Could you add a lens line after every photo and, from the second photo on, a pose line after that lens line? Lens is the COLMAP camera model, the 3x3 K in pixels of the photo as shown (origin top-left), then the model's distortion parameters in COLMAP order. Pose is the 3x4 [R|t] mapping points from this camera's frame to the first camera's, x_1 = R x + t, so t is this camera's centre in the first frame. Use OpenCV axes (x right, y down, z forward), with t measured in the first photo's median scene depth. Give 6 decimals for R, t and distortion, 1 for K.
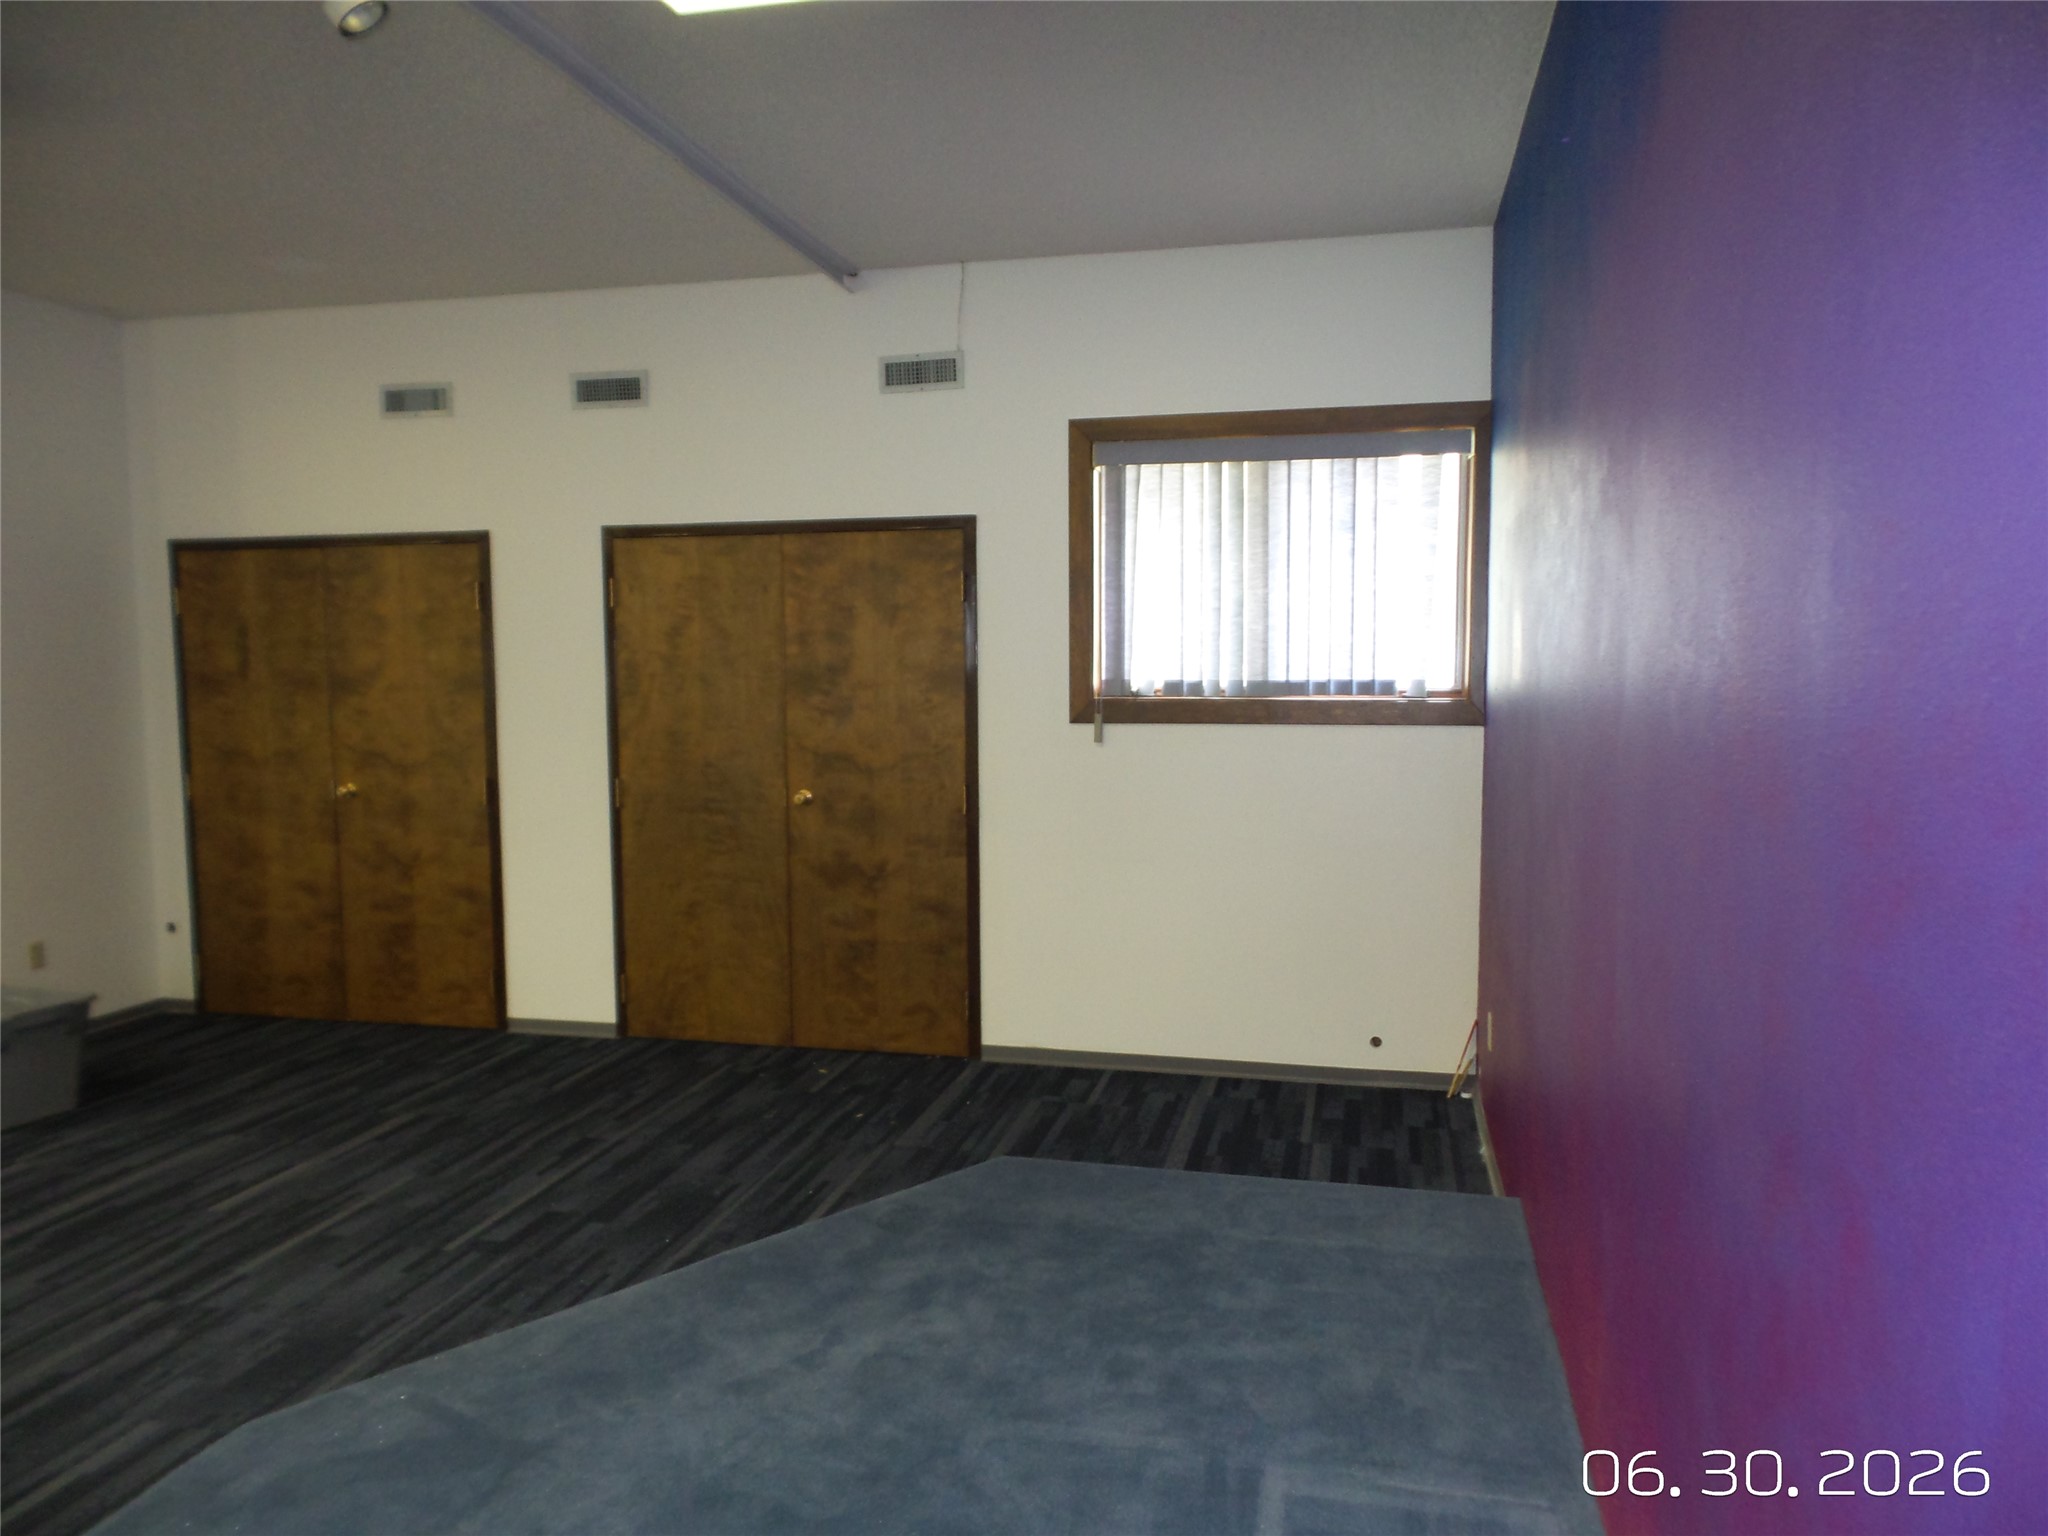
lens RADIAL K [[1428.4, 0, 1028.3], [0, 1428.4, 756.1], [0, 0, 1]] dist [0.016670, -0.009860]
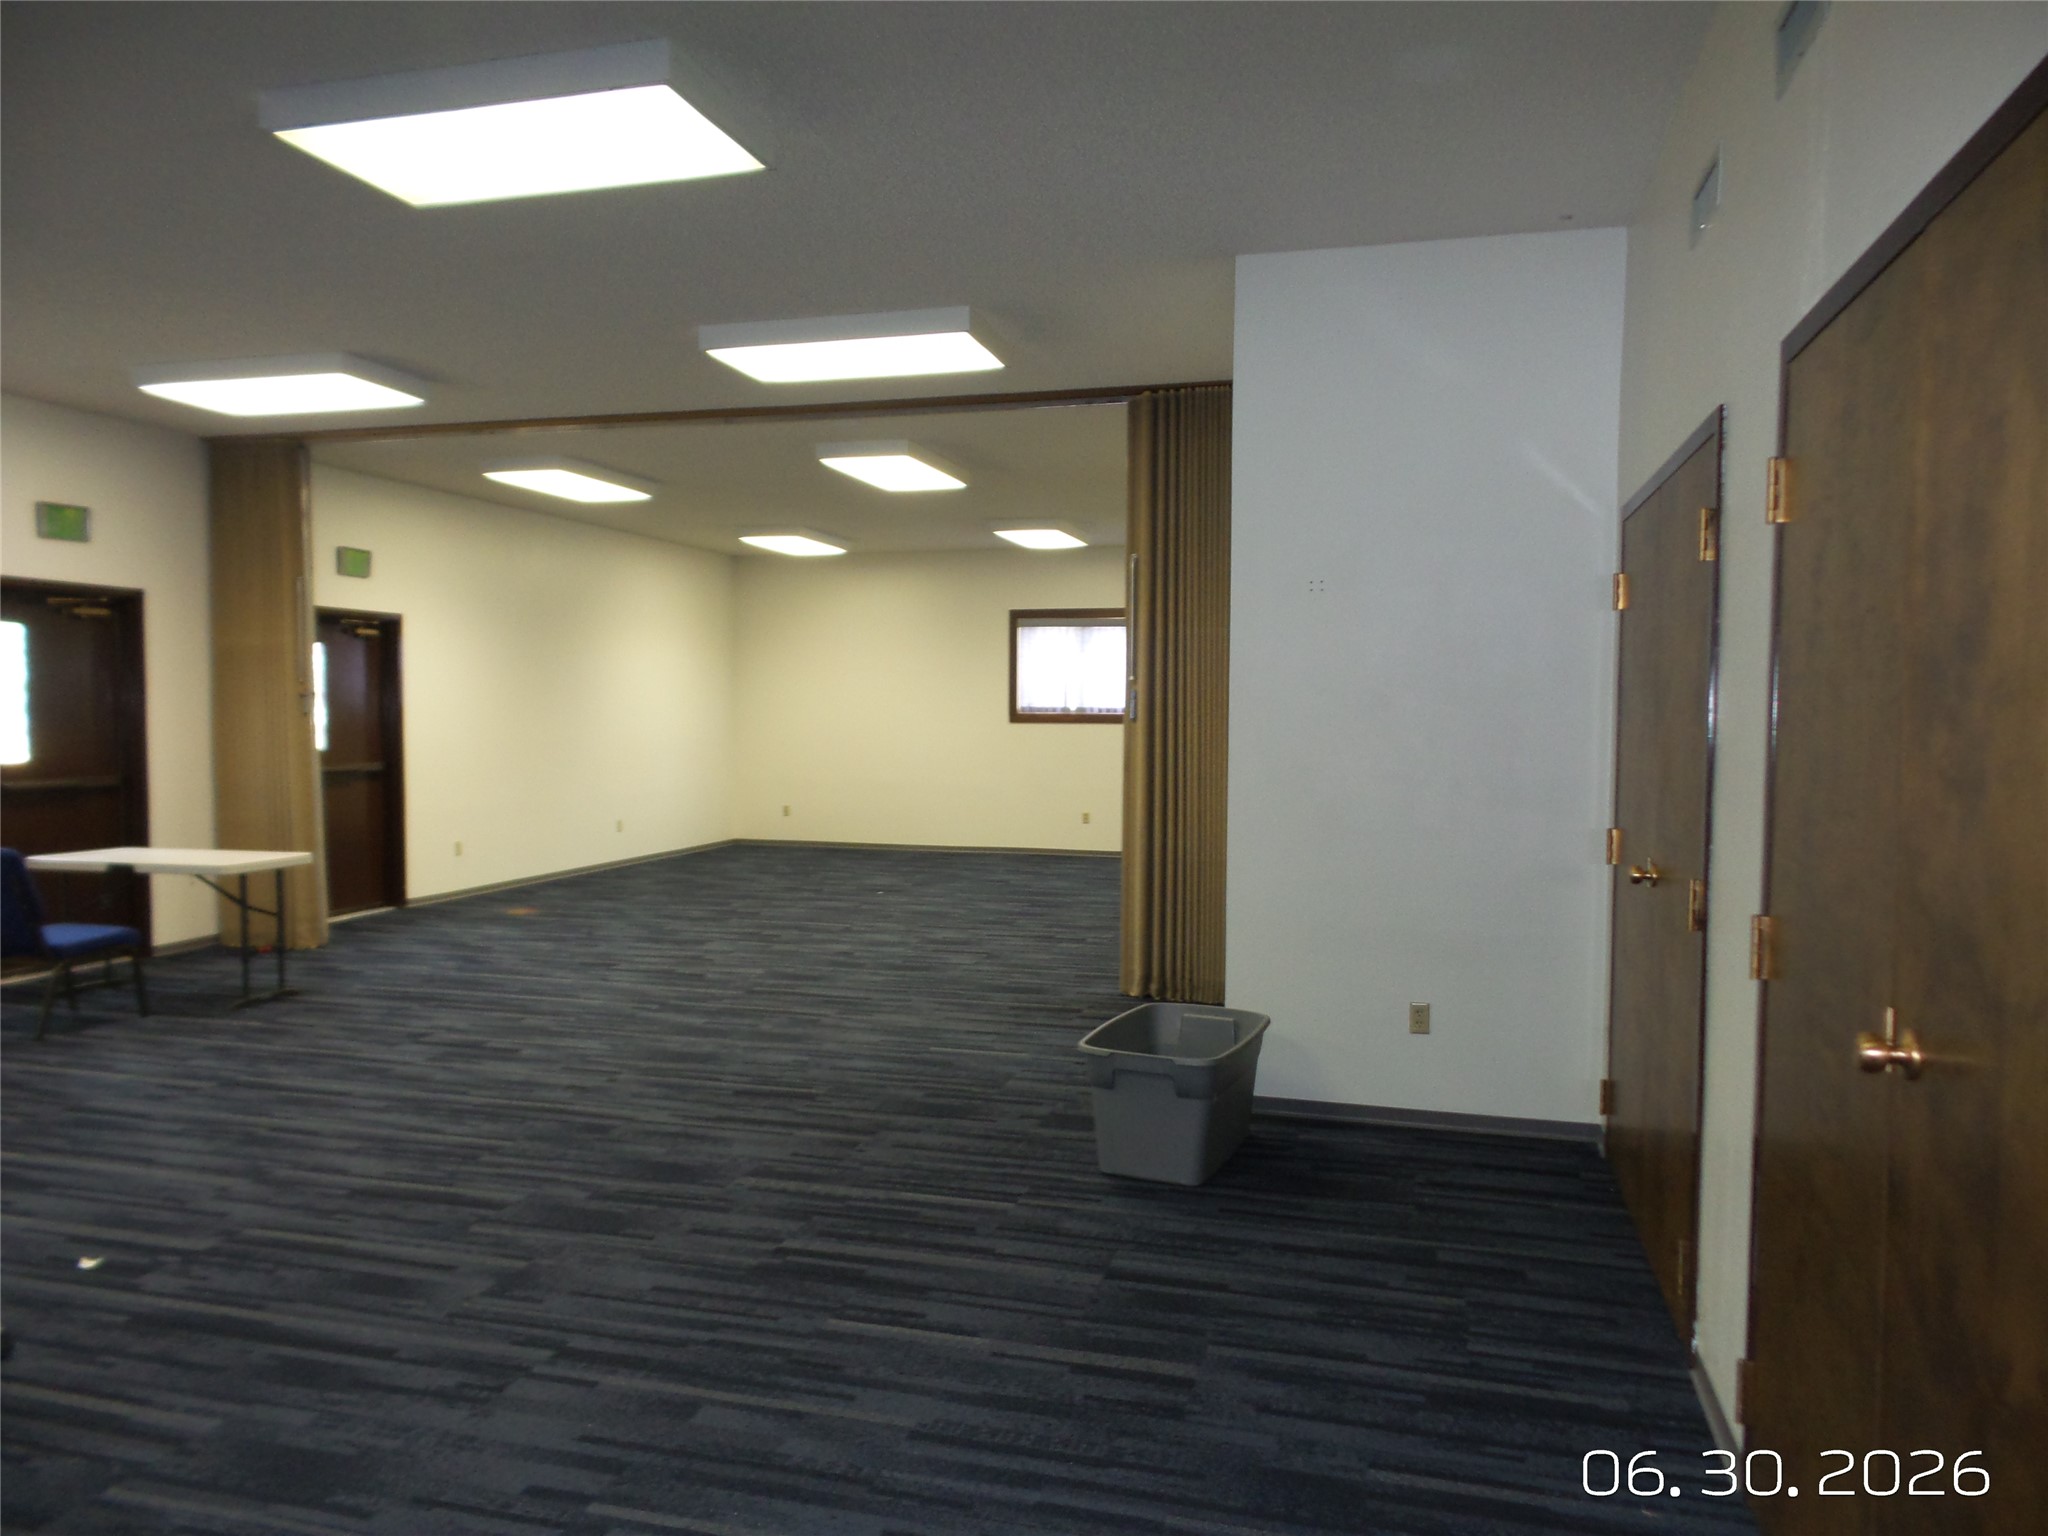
lens RADIAL K [[1428.4, 0, 1025.0], [0, 1428.4, 774.5], [0, 0, 1]] dist [0.016670, -0.009860]
pose [[-0.044566, 0.053778, -0.997558, 0.210256], [-0.075197, 0.995537, 0.057028, -0.046766], [0.996172, 0.077555, -0.040323, 1.046195]]
